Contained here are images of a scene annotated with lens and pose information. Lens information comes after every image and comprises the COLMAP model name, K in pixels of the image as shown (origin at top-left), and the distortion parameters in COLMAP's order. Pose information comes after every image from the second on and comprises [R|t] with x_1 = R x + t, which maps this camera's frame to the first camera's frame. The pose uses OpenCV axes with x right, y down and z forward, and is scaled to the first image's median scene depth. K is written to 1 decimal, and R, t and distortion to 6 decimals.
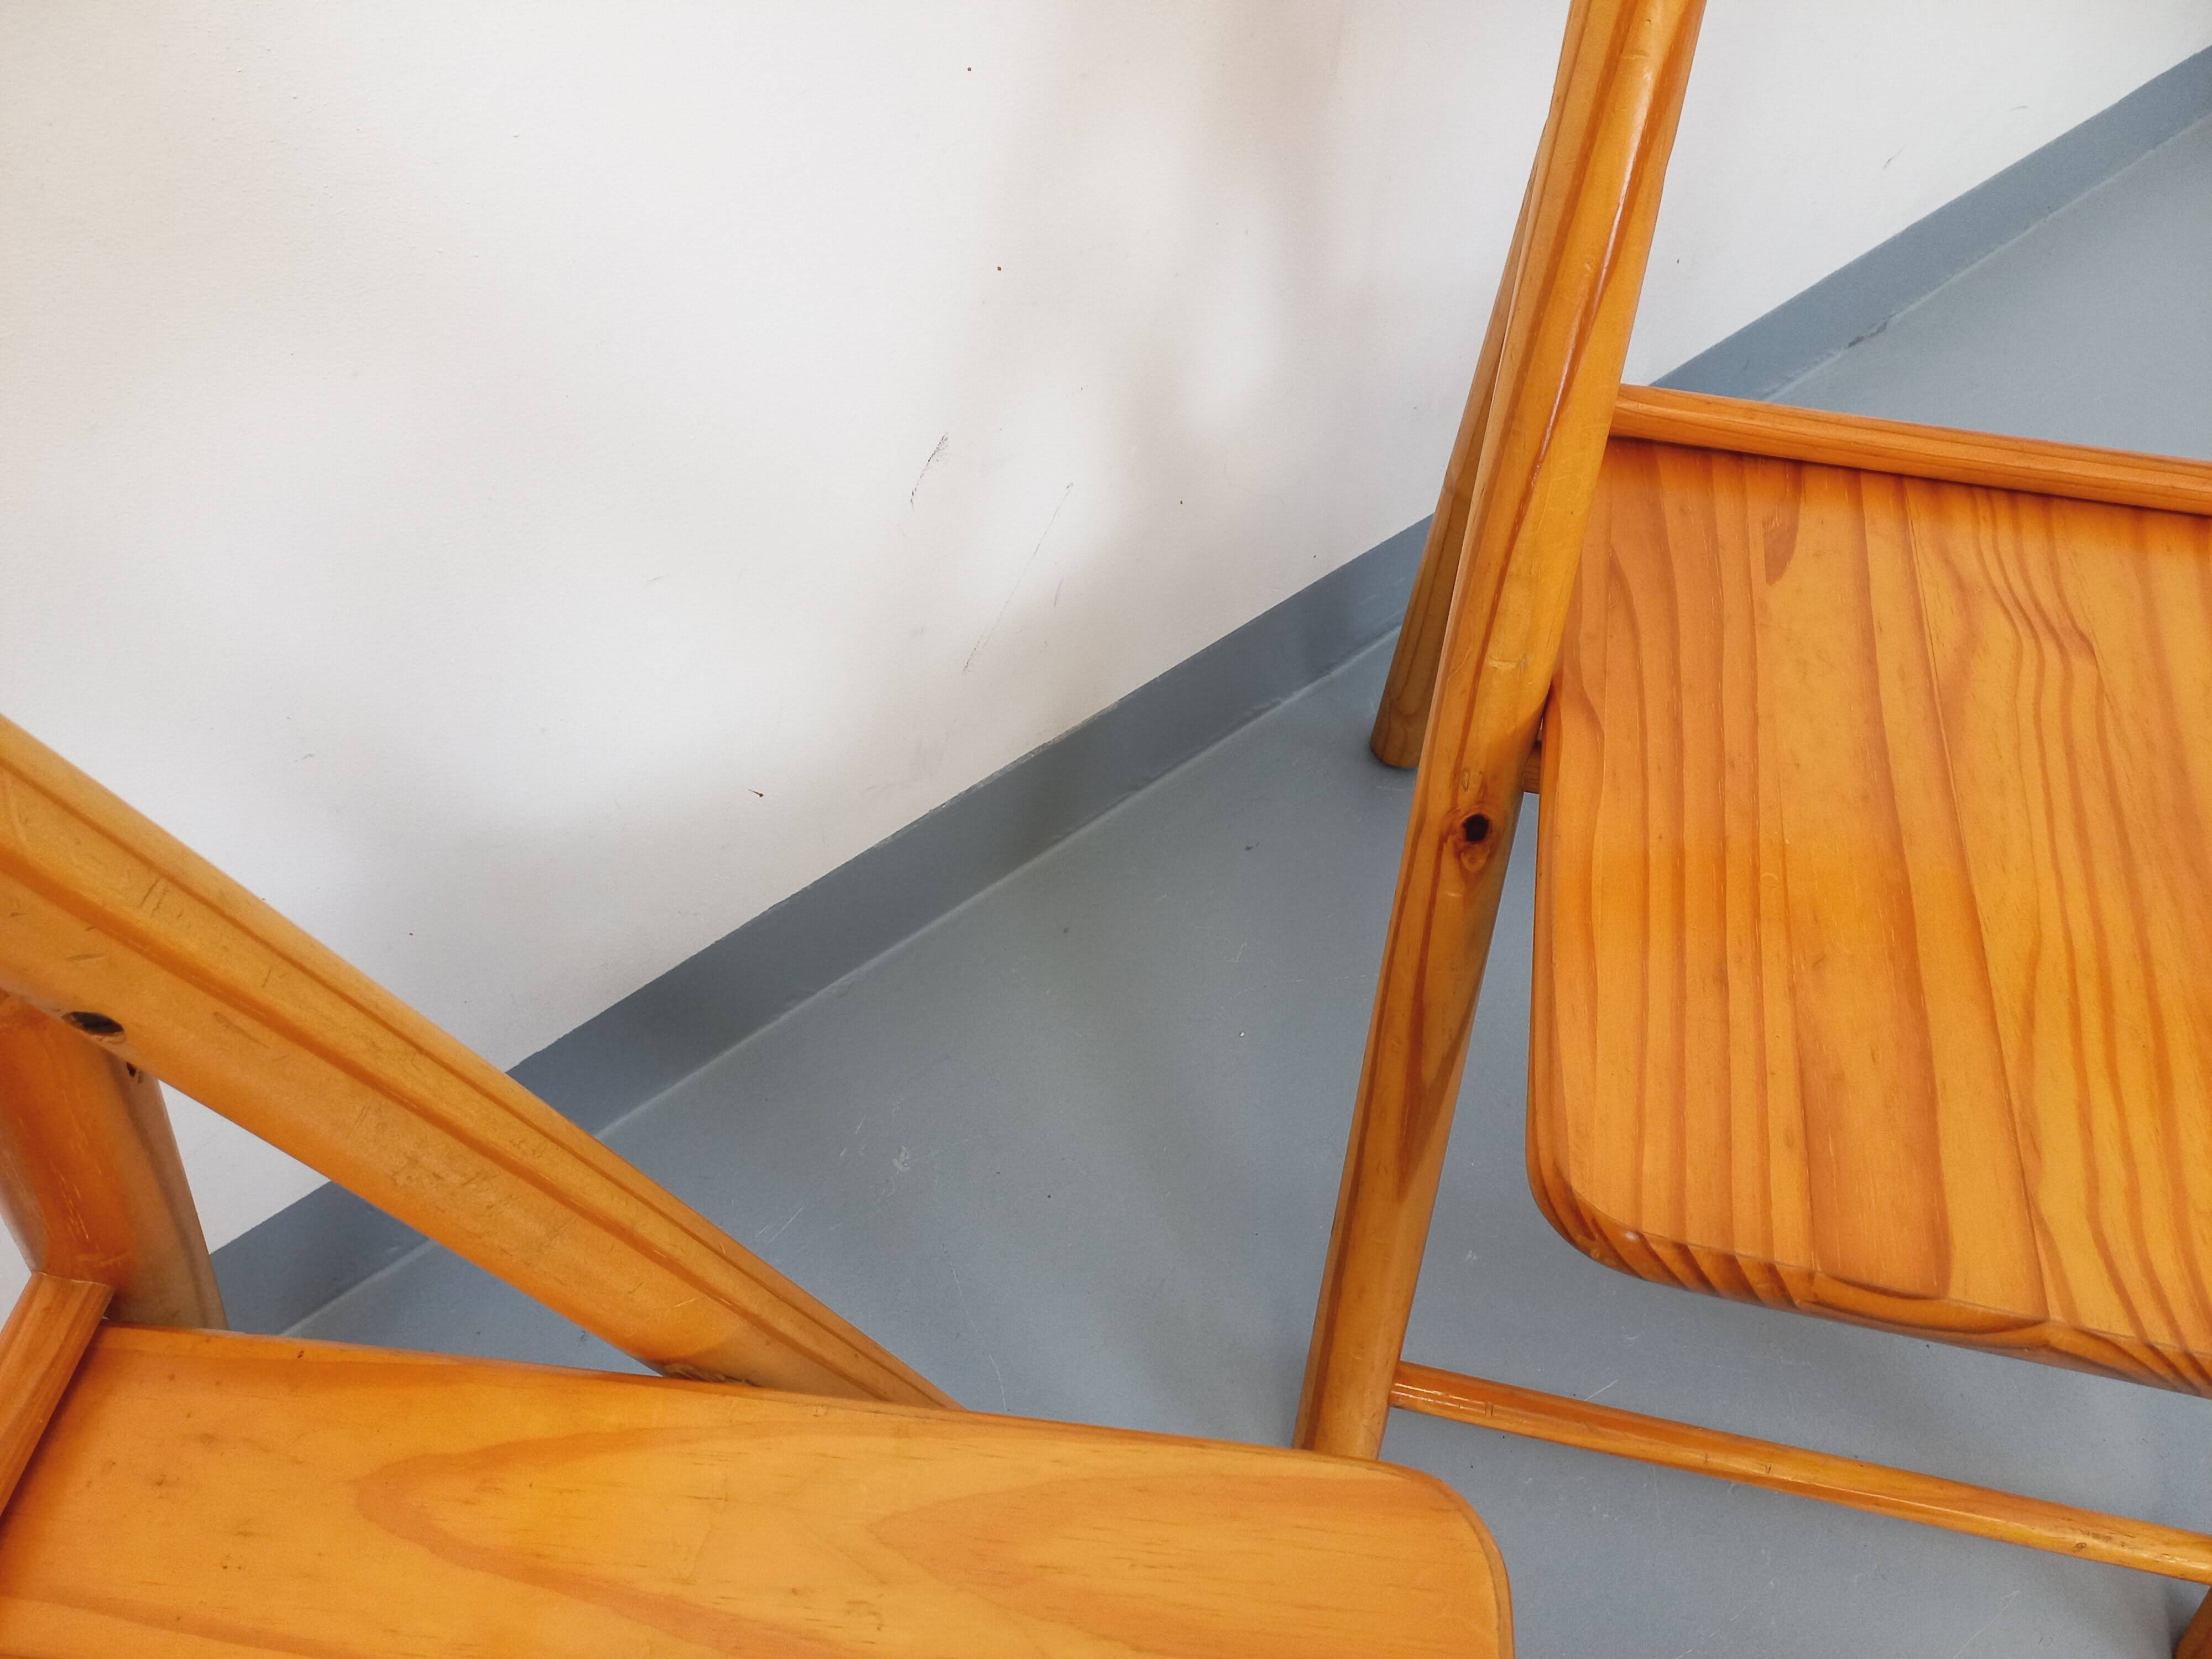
lens RADIAL K [[1617.4, 0, 1109.4], [0, 1617.4, 818.3], [0, 0, 1]] dist [0.071492, -0.080839]
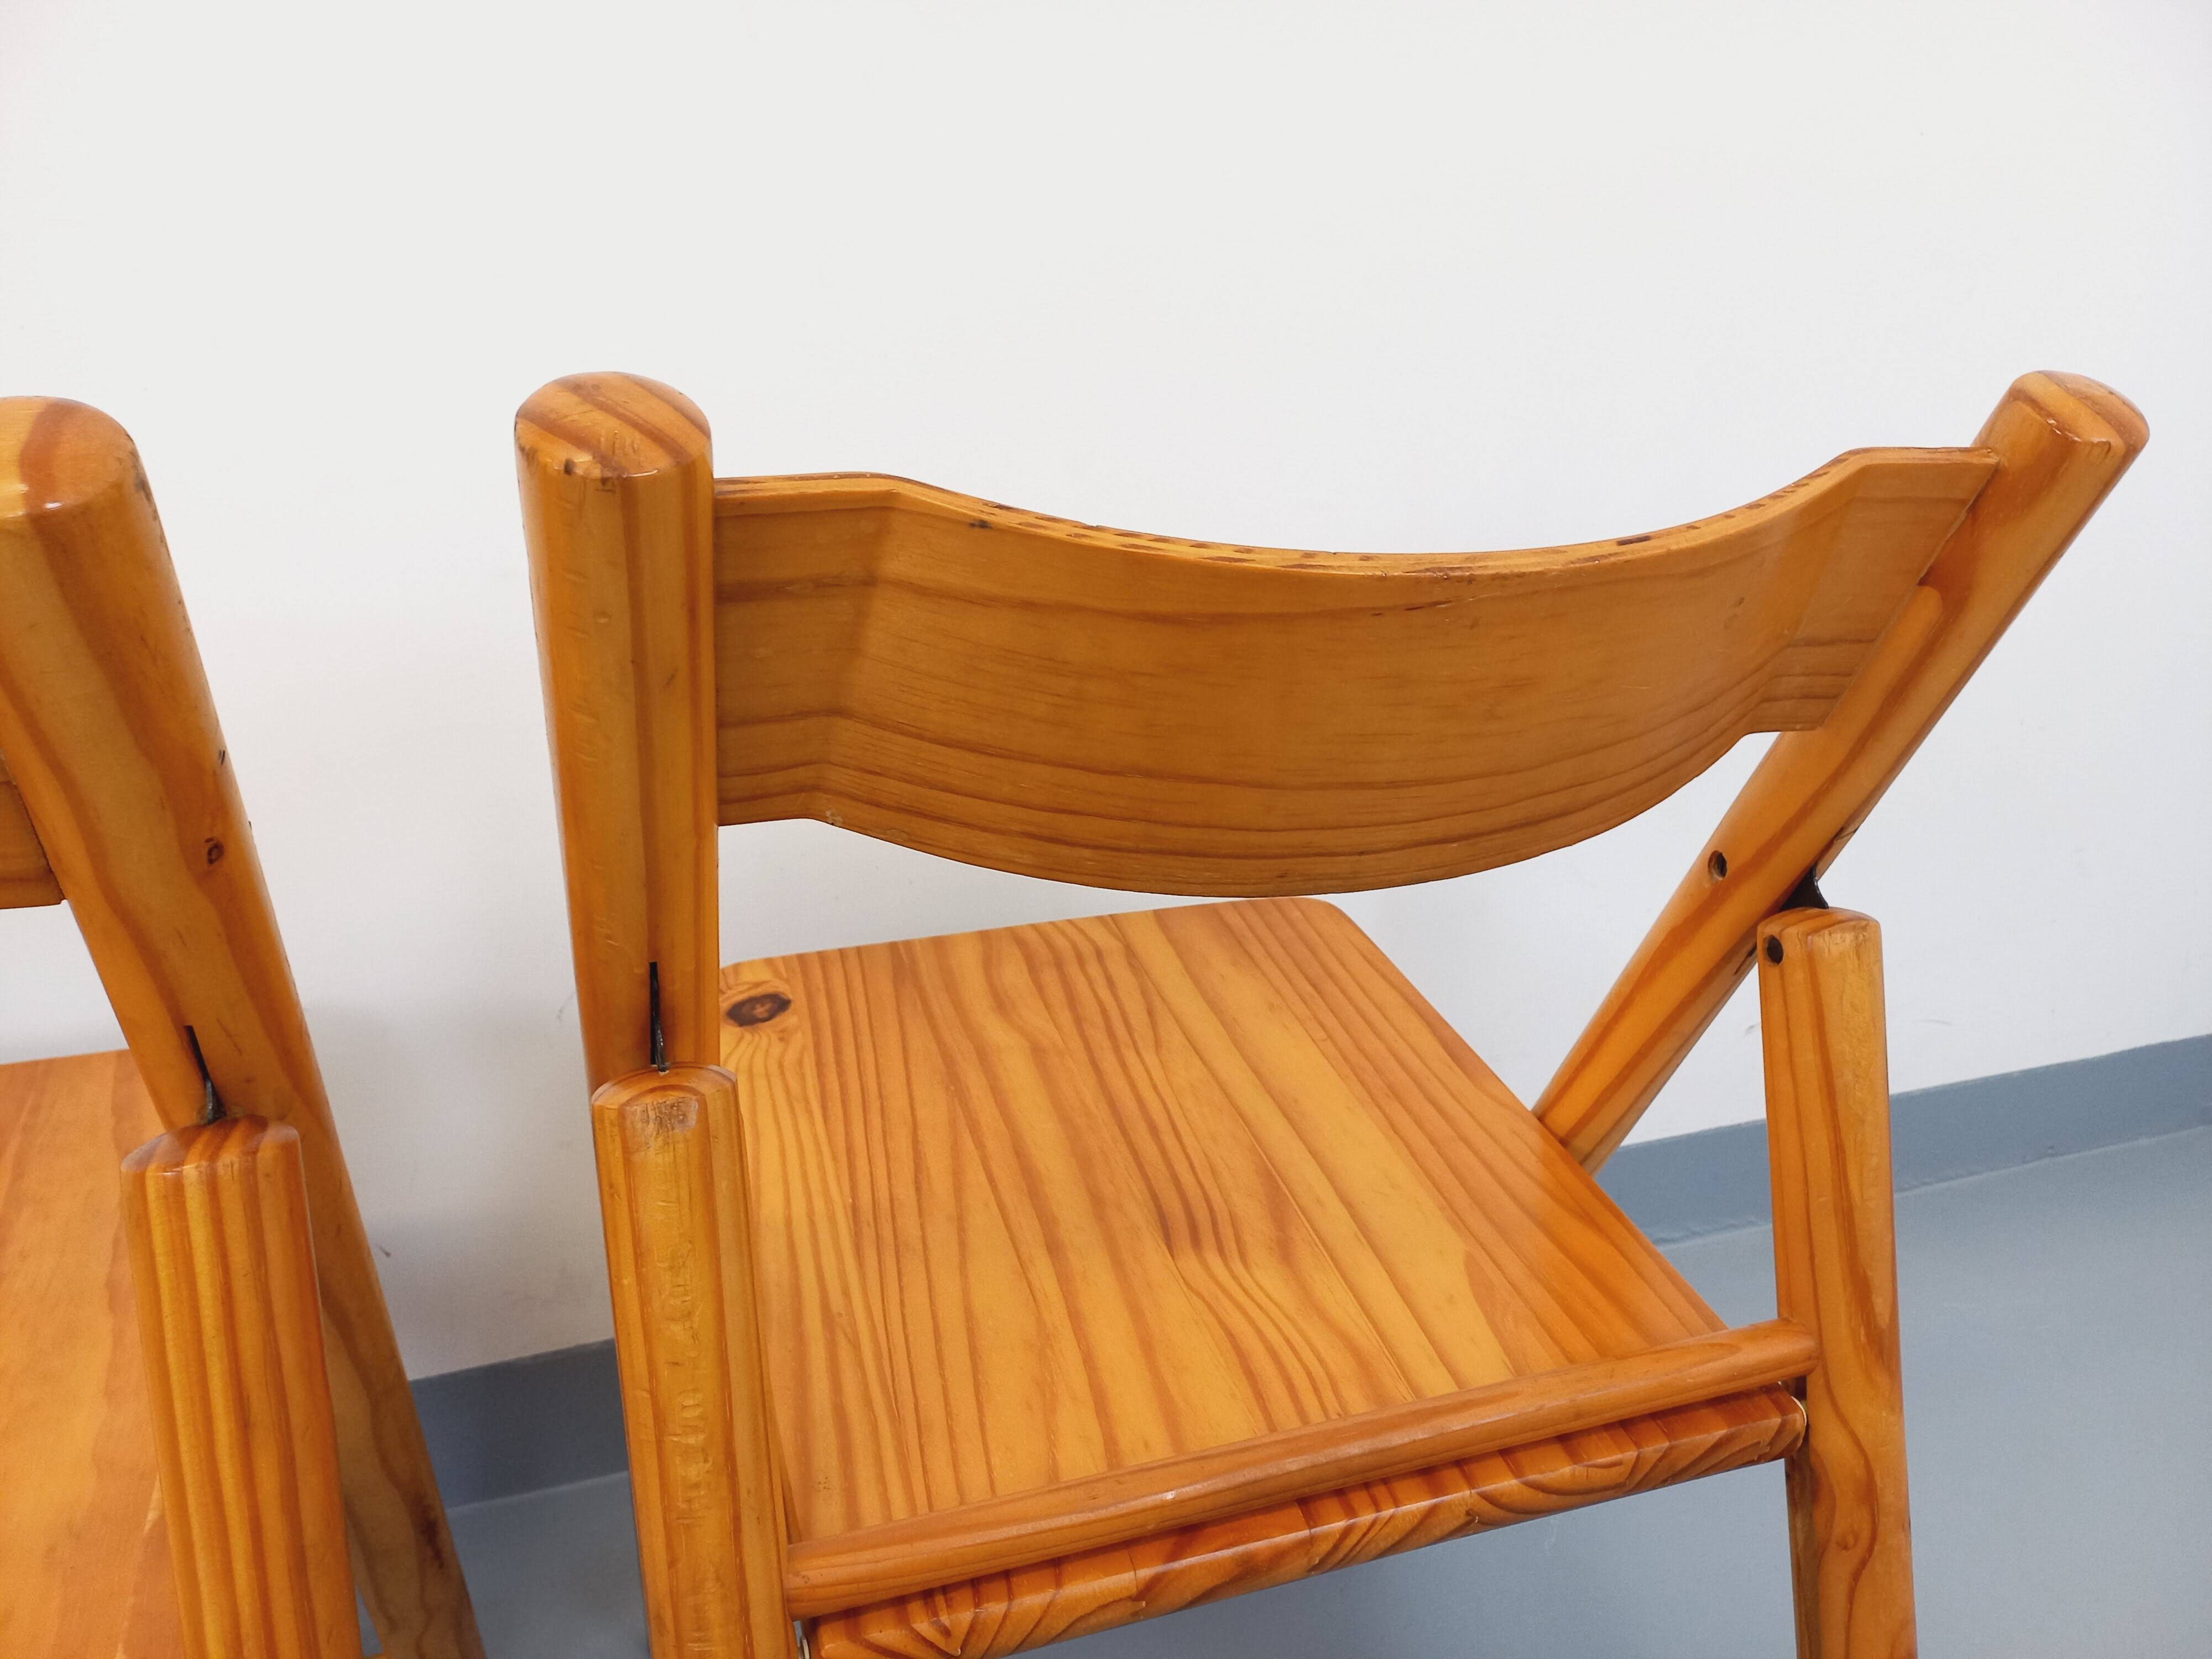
lens RADIAL K [[1613.7, 0, 1095.7], [0, 1613.7, 821.4], [0, 0, 1]] dist [0.074999, -0.083031]
pose [[-0.864213, 0.170339, -0.473414, 1.302478], [-0.411657, 0.301588, 0.859990, -1.260677], [0.289266, 0.938099, -0.190515, 1.086485]]
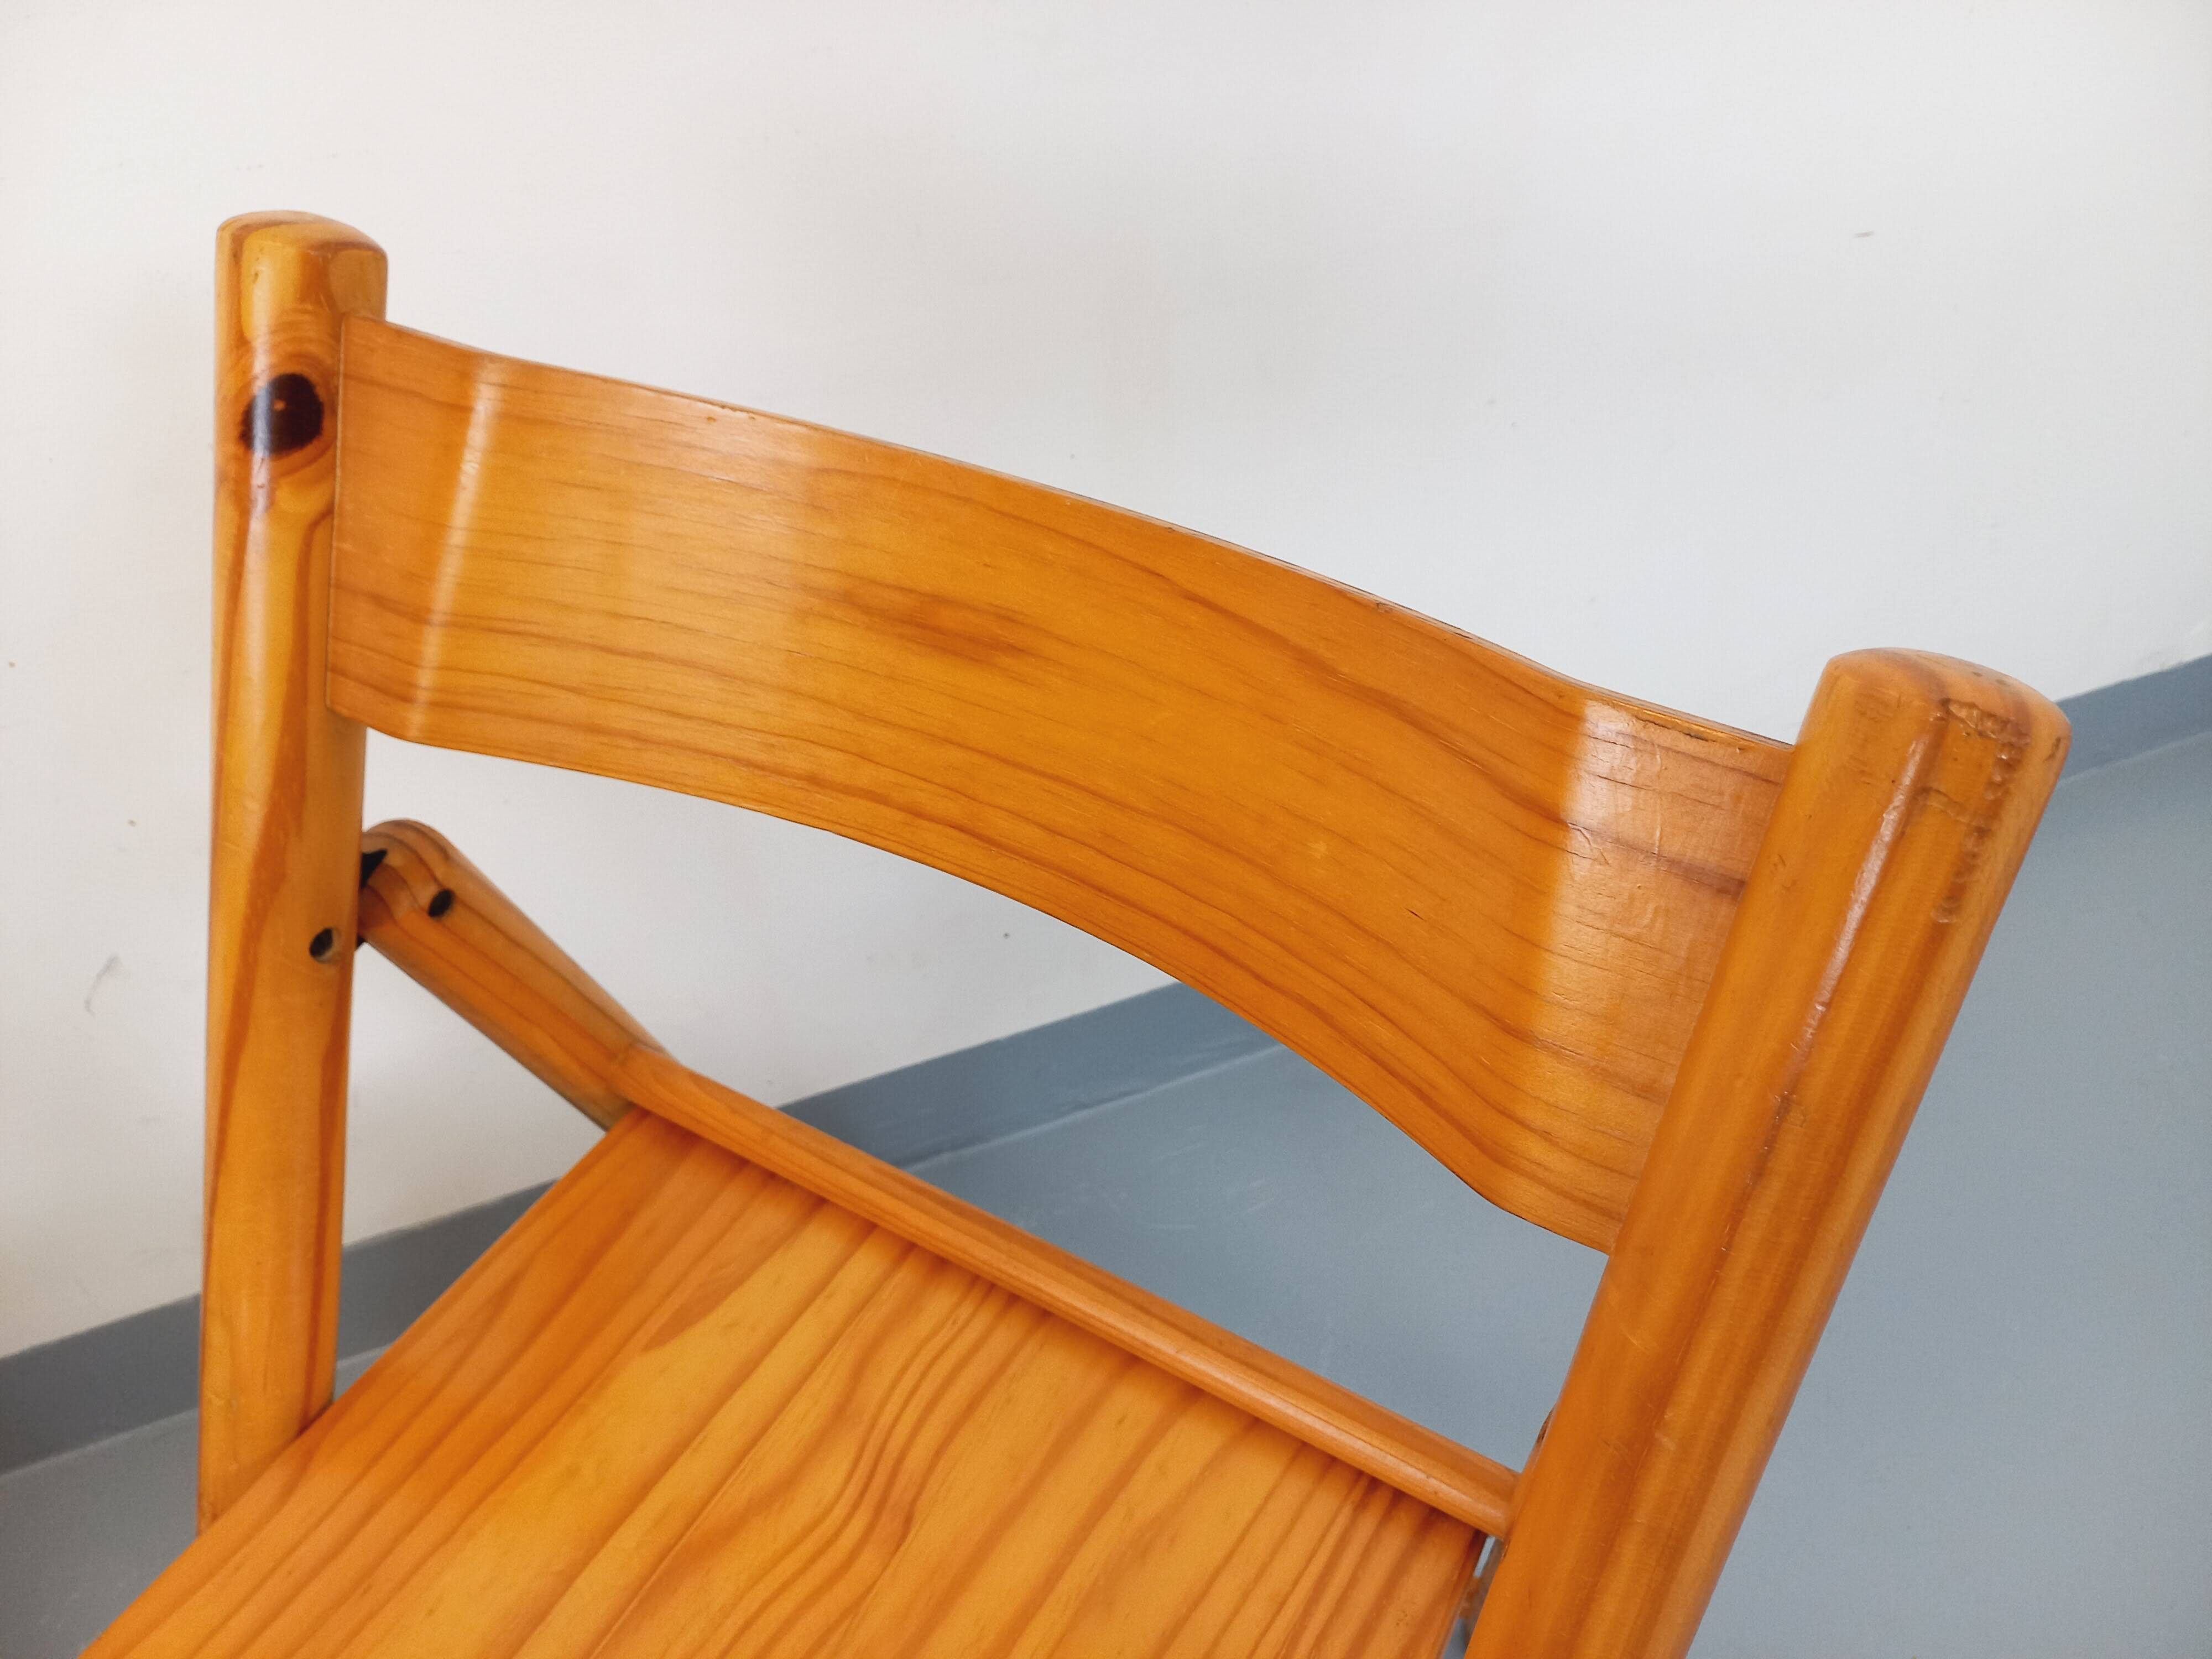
lens RADIAL K [[1617.4, 0, 1109.4], [0, 1617.4, 818.3], [0, 0, 1]] dist [0.071492, -0.080839]
pose [[0.958376, 0.188750, -0.214219, 0.977702], [-0.219660, 0.966754, -0.130903, -0.455020], [0.182389, 0.172510, 0.967975, 0.158958]]
